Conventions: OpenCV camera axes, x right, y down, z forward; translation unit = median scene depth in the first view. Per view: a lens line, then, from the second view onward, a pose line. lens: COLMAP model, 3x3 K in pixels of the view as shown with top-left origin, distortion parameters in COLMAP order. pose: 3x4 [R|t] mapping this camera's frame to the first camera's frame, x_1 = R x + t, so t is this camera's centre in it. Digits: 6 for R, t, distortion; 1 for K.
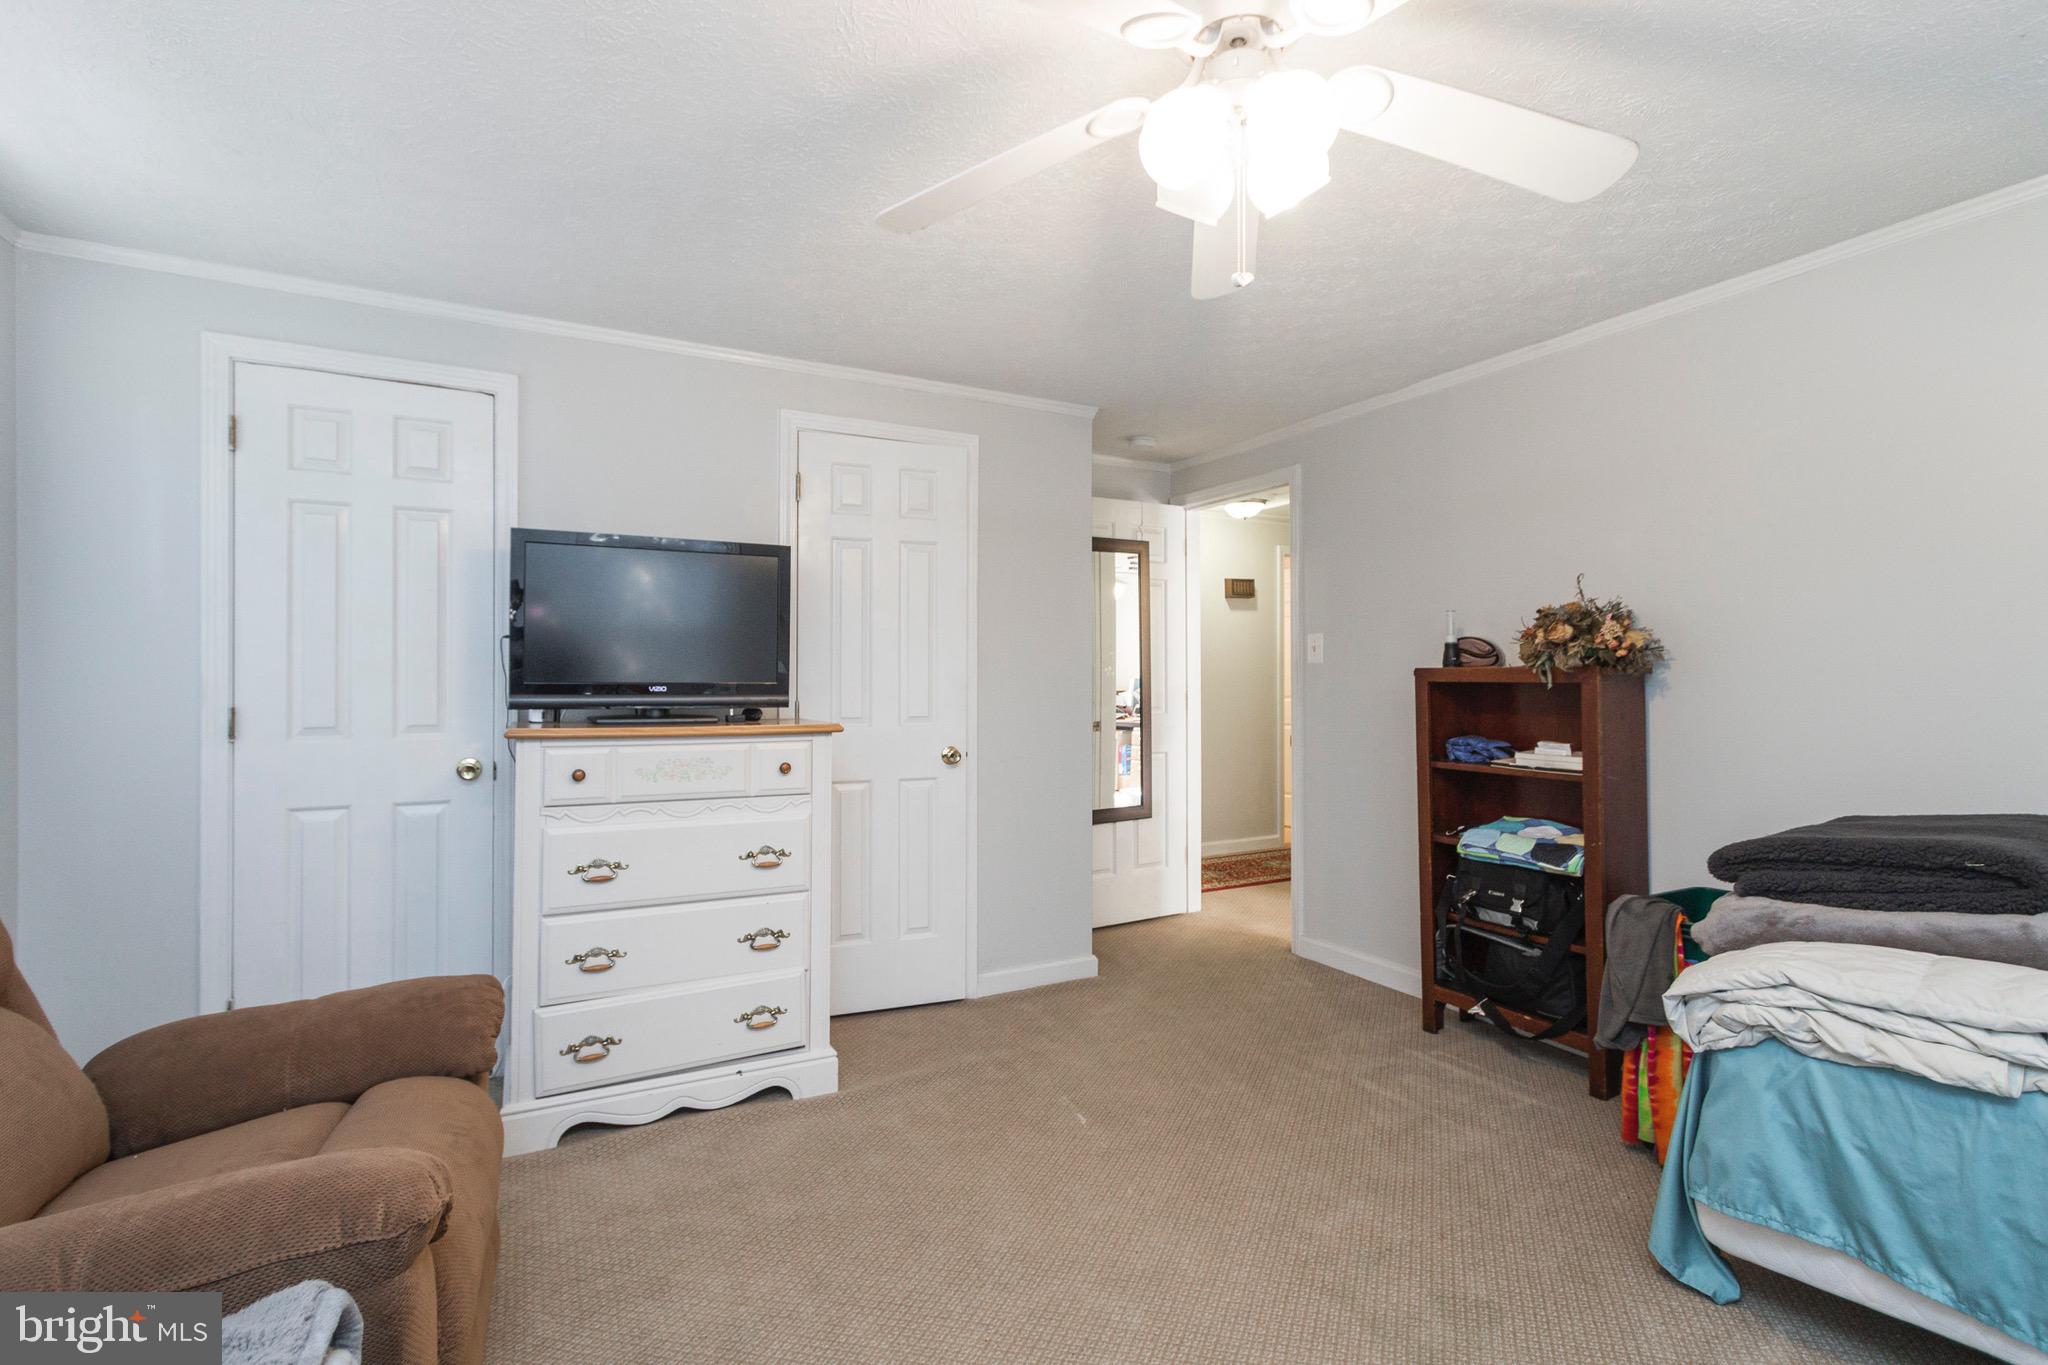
lens RADIAL K [[944.7, 0, 1026.7], [0, 944.7, 676.9], [0, 0, 1]] dist [0.003138, 0.001939]
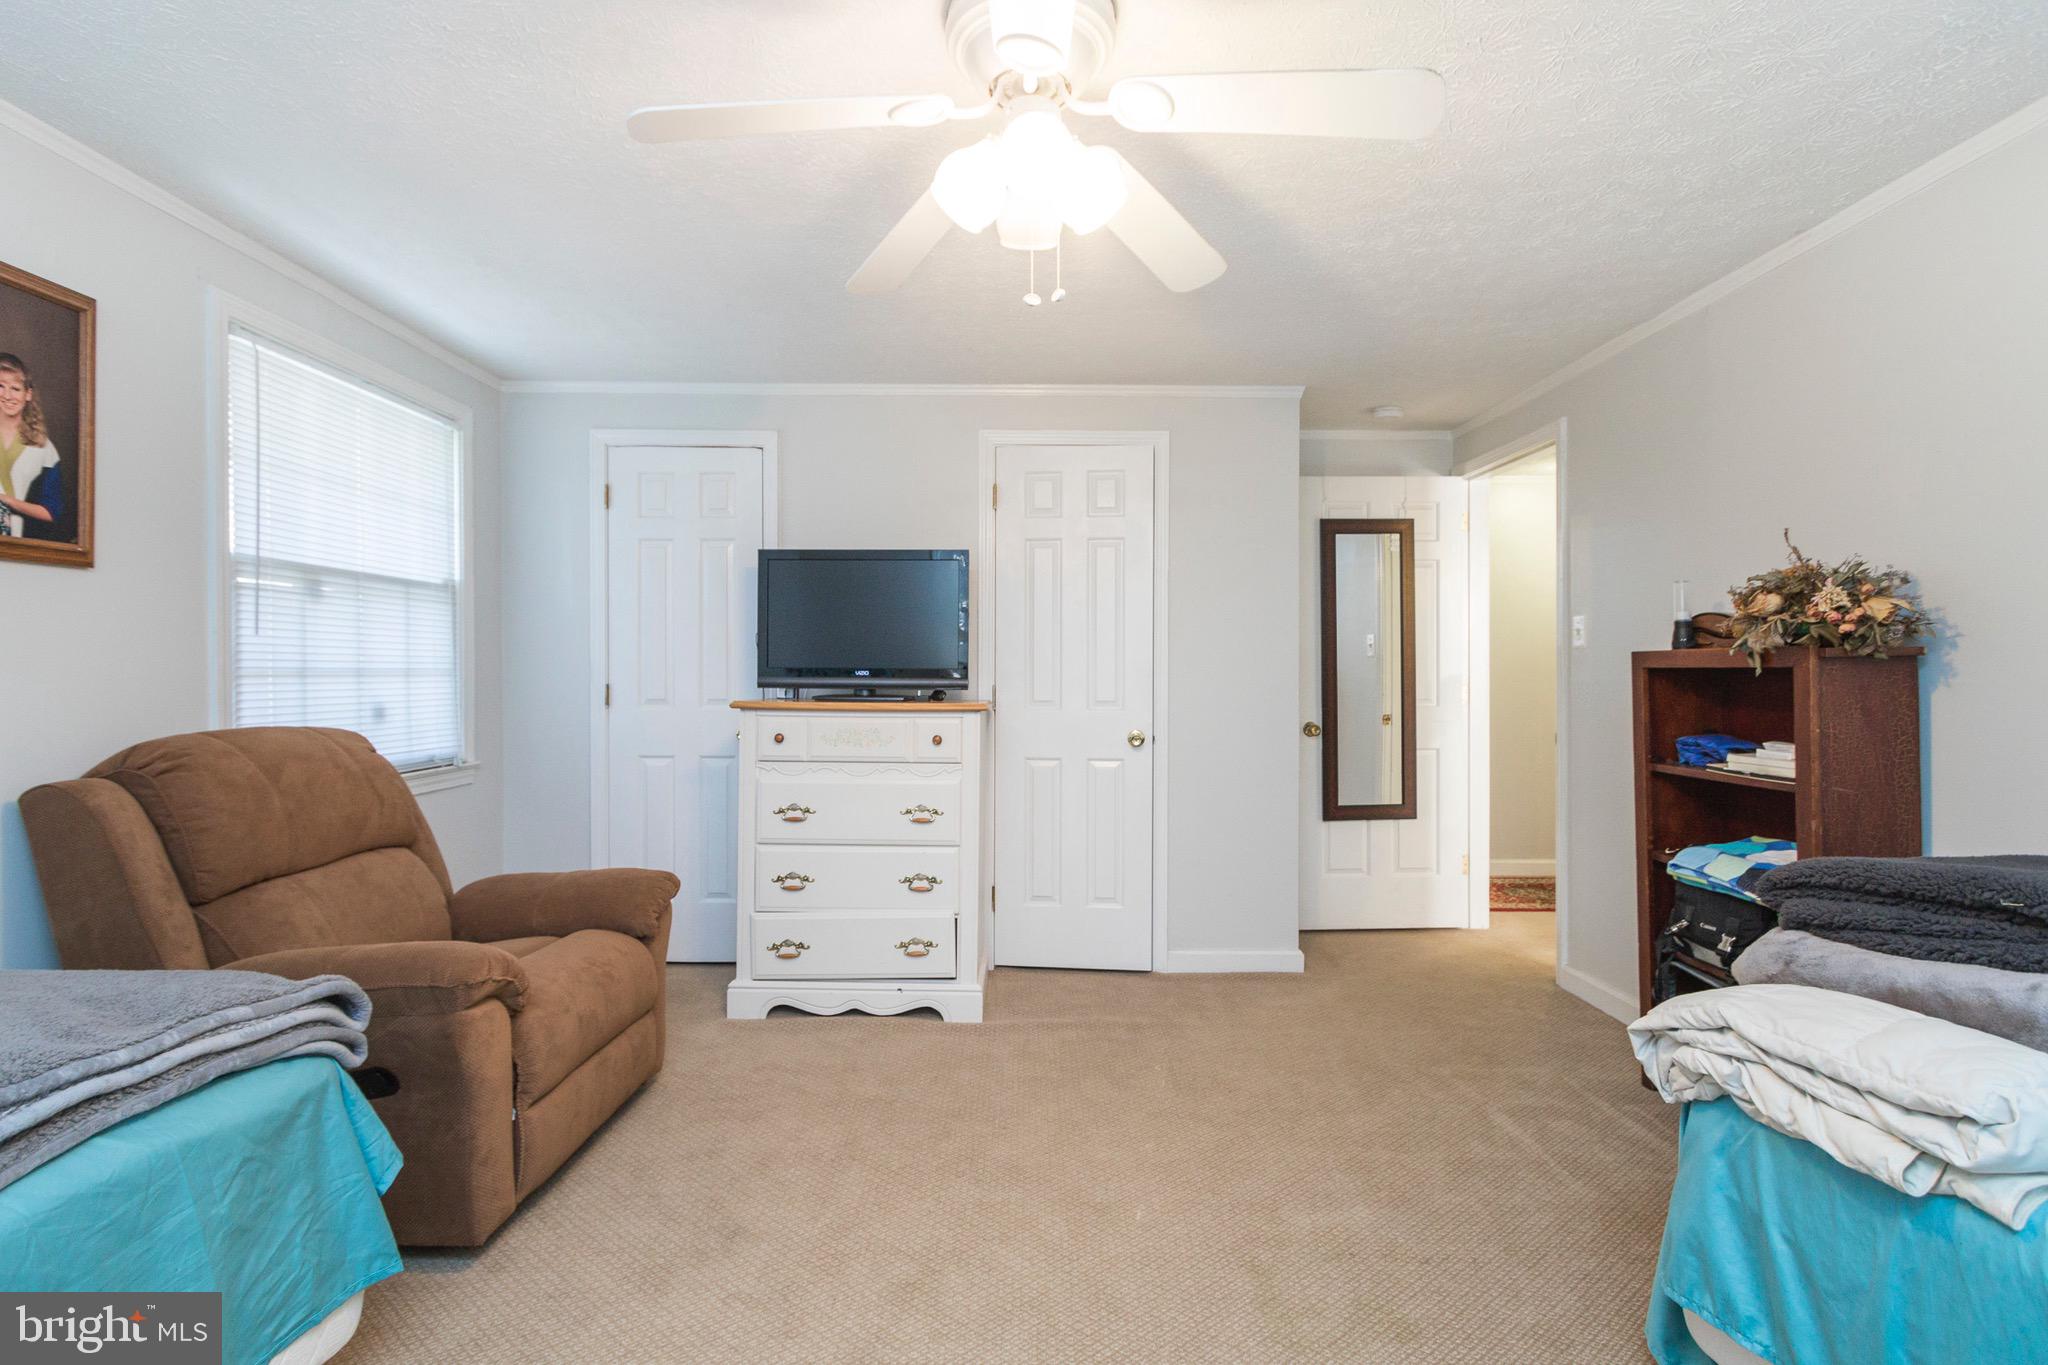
lens RADIAL K [[944.7, 0, 992.4], [0, 944.7, 678.8], [0, 0, 1]] dist [0.003138, 0.001939]
pose [[0.883447, 0.005433, -0.468500, 0.357676], [-0.001734, 0.999964, 0.008327, 0.010367], [0.468528, -0.006544, 0.883424, -0.009405]]
